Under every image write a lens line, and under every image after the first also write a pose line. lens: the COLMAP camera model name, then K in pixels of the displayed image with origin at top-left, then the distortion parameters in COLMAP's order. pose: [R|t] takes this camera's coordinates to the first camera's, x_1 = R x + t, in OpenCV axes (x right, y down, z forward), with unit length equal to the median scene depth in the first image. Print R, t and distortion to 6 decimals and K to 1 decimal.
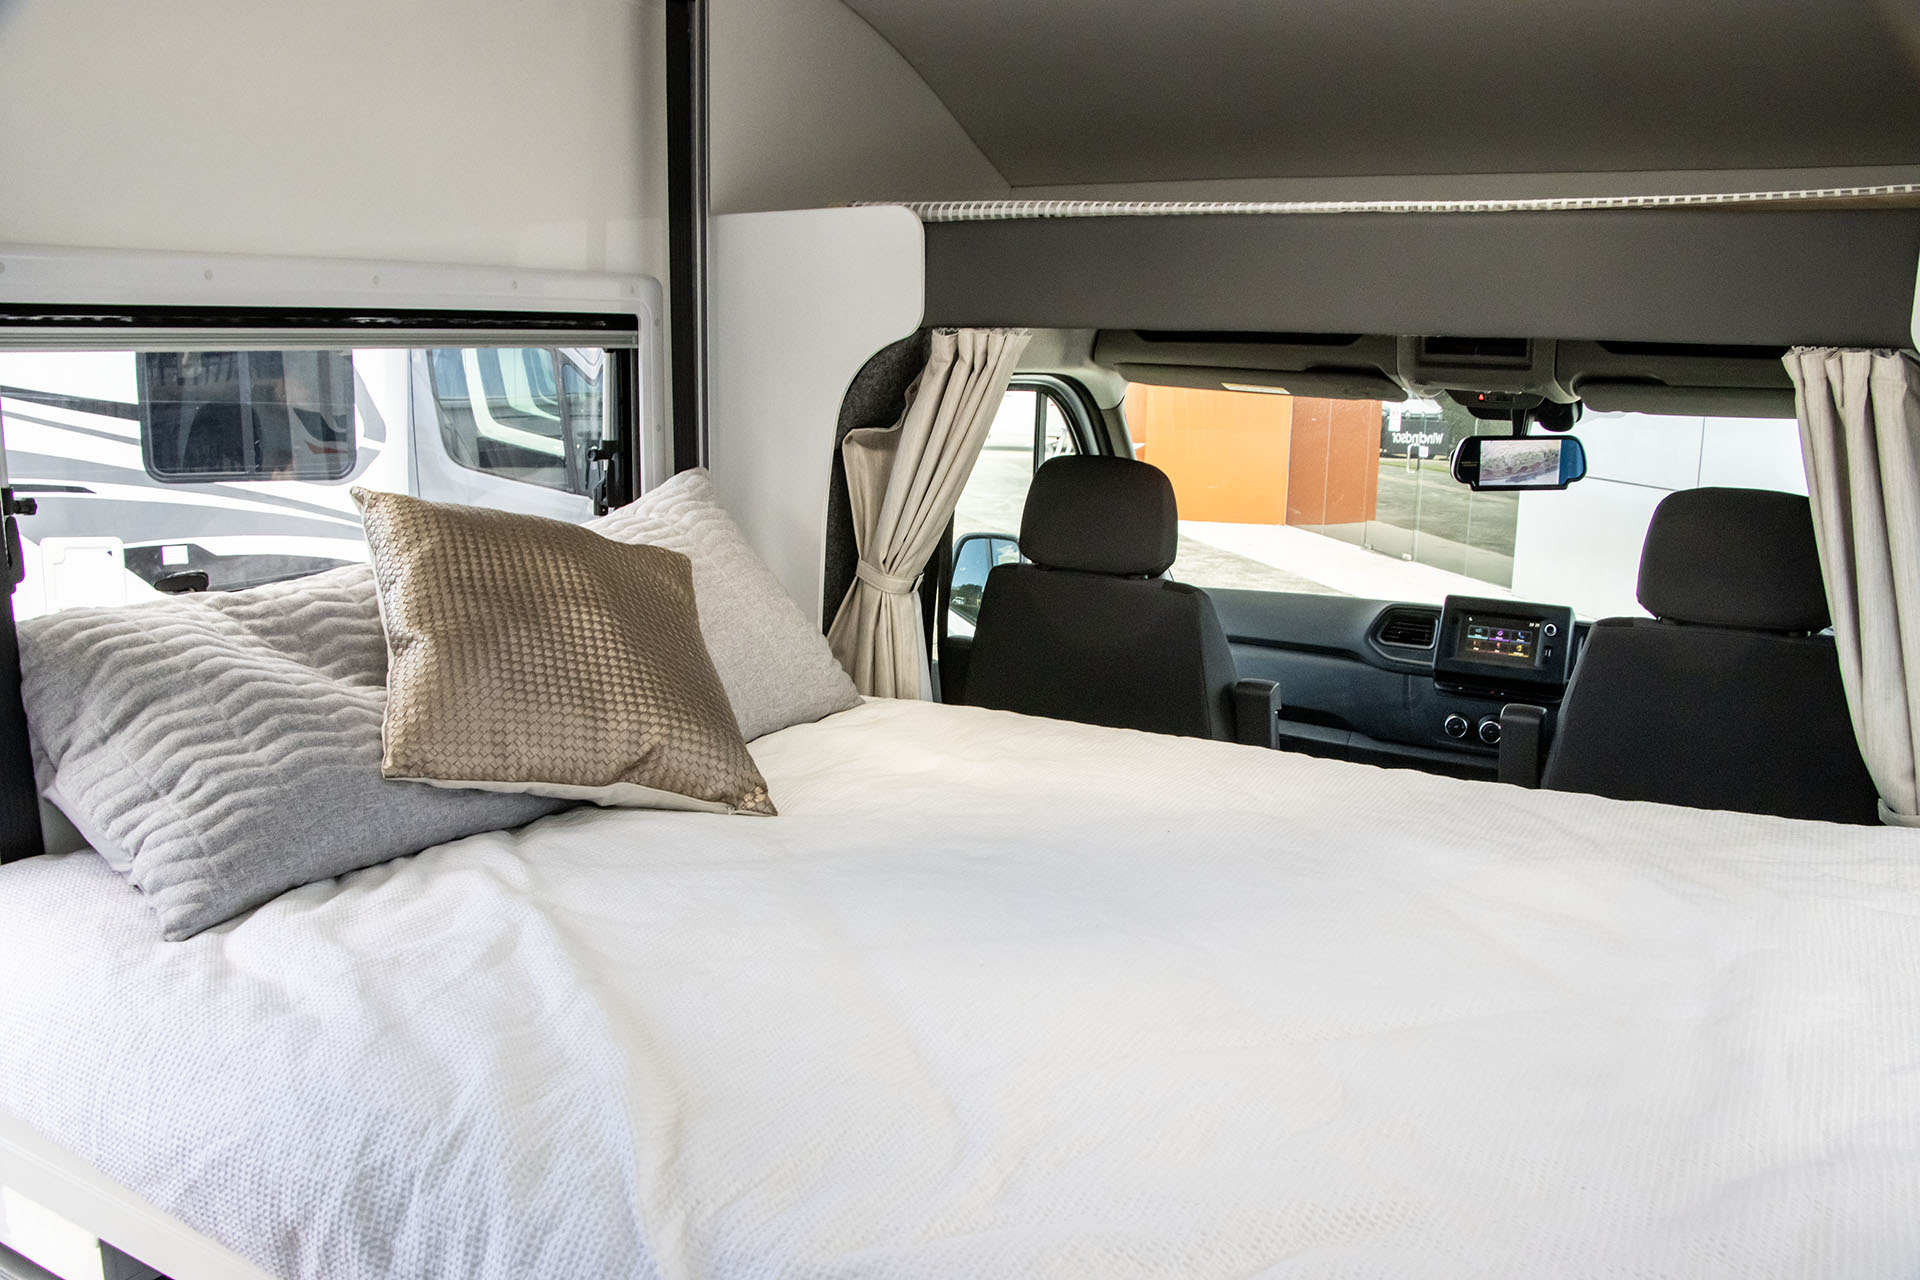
lens RADIAL K [[1574.3, 0, 971.8], [0, 1574.3, 687.3], [0, 0, 1]] dist [-0.108084, 0.075649]
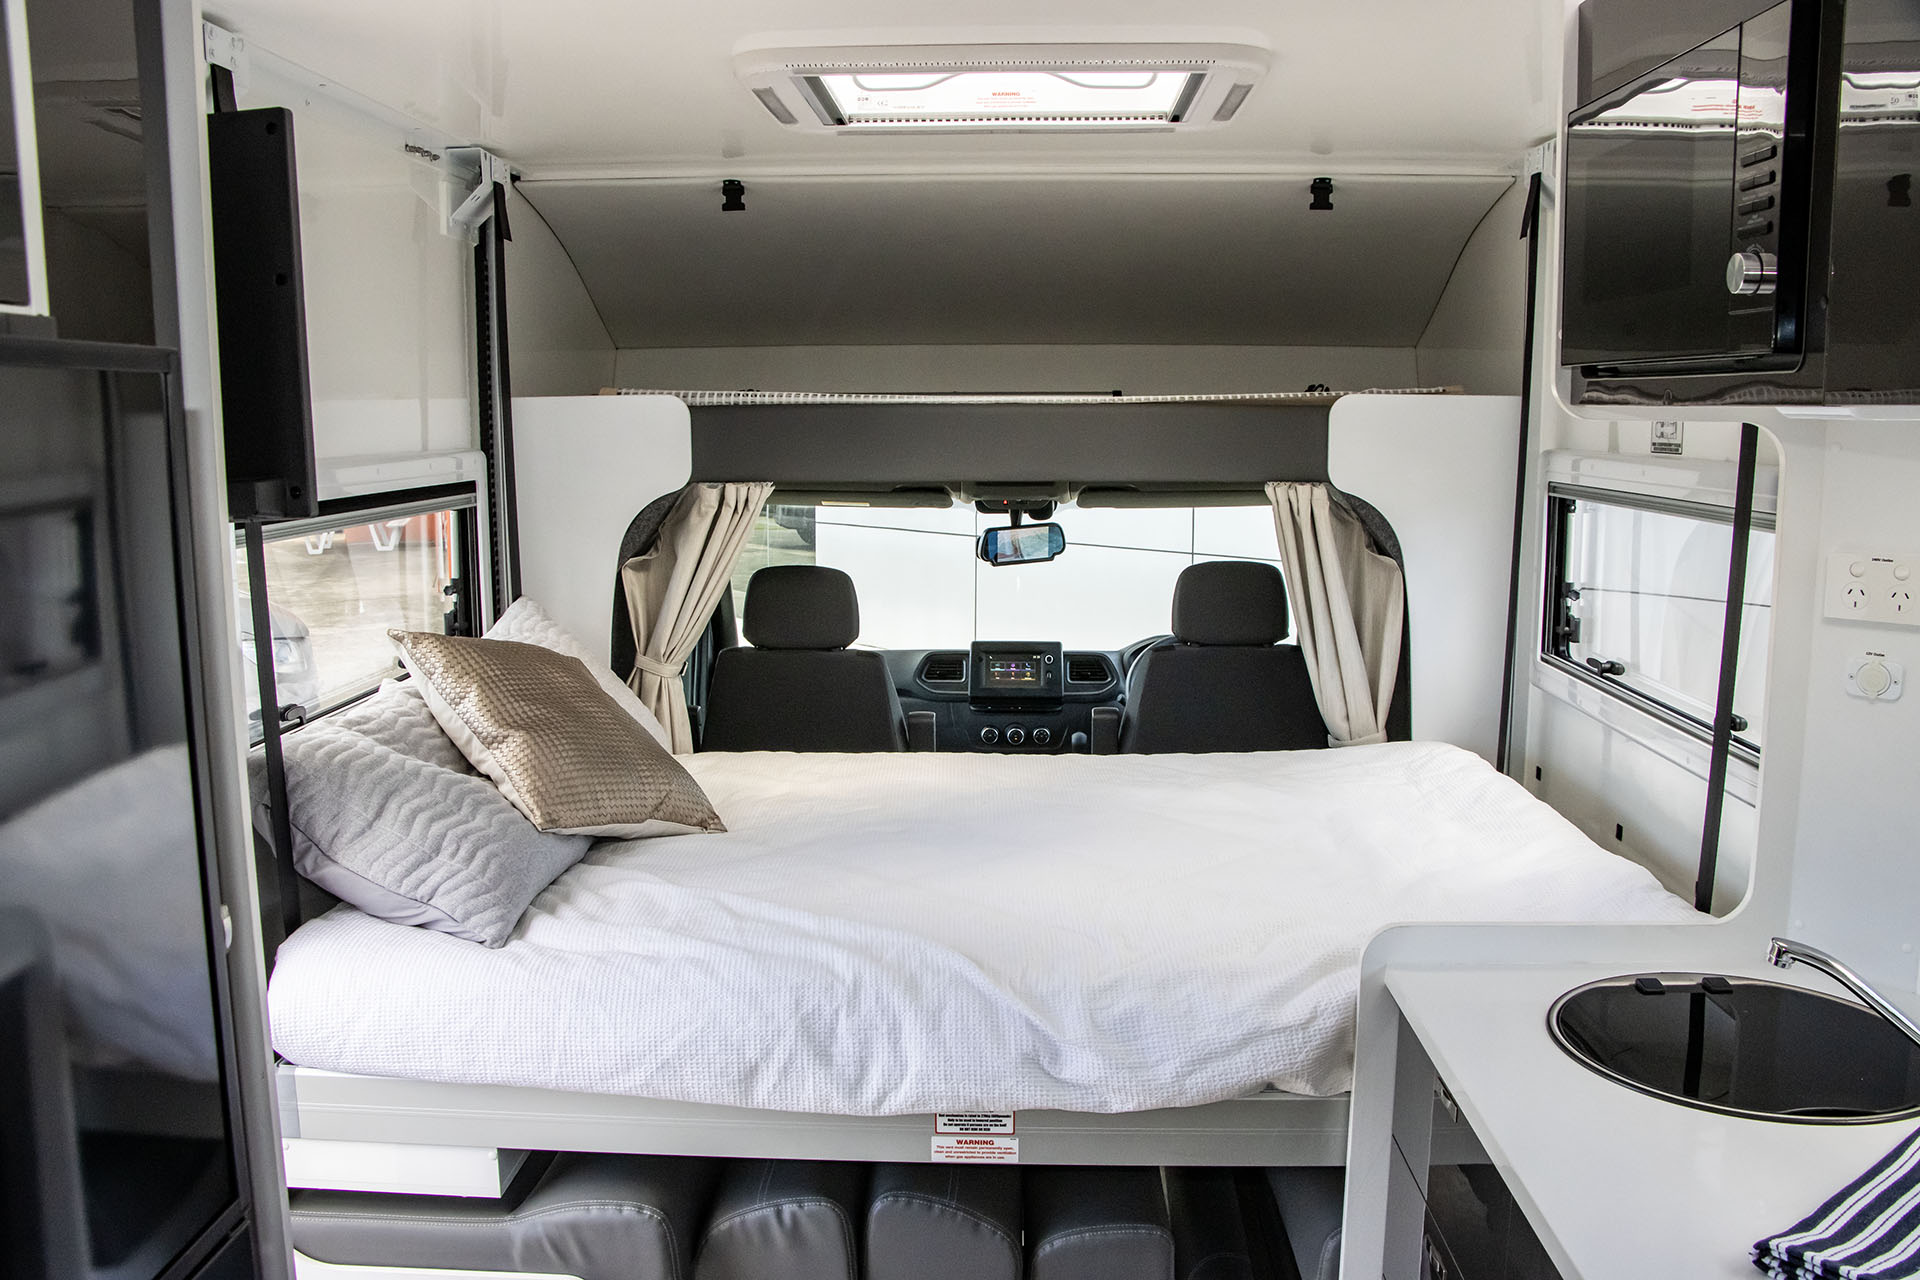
lens RADIAL K [[1574.3, 0, 967.7], [0, 1574.3, 656.4], [0, 0, 1]] dist [-0.108084, 0.075649]
pose [[0.885133, -0.090678, 0.456418, -0.453818], [0.116201, 0.992828, -0.028100, -0.010148], [-0.450597, 0.077908, 0.889322, -0.319120]]
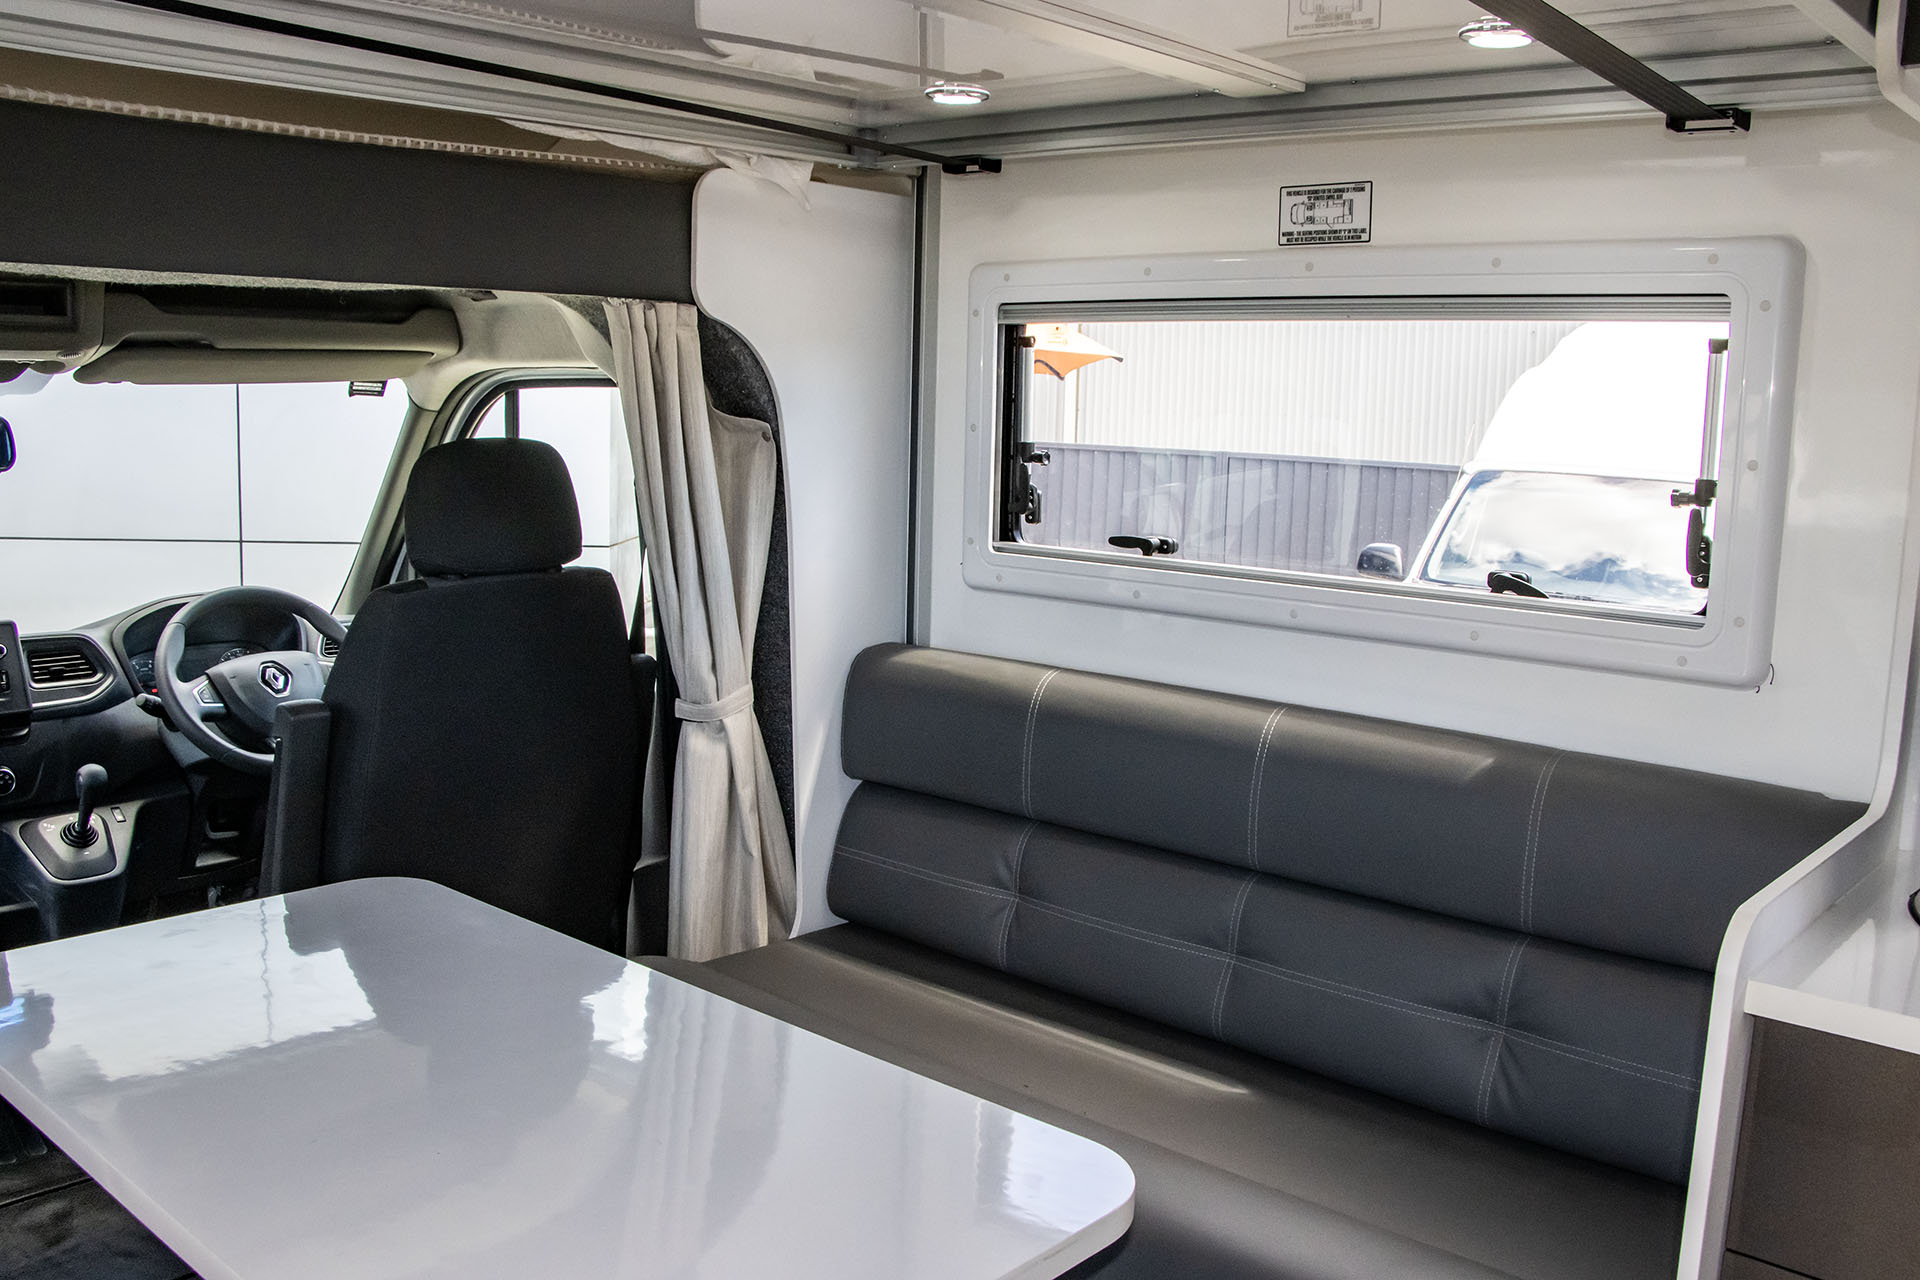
lens RADIAL K [[1574.3, 0, 959.9], [0, 1574.3, 648.4], [0, 0, 1]] dist [-0.108084, 0.075649]
pose [[0.229390, -0.172727, 0.957886, -0.376183], [0.194306, 0.972446, 0.128821, -0.056959], [-0.953743, 0.156573, 0.256632, 0.389843]]
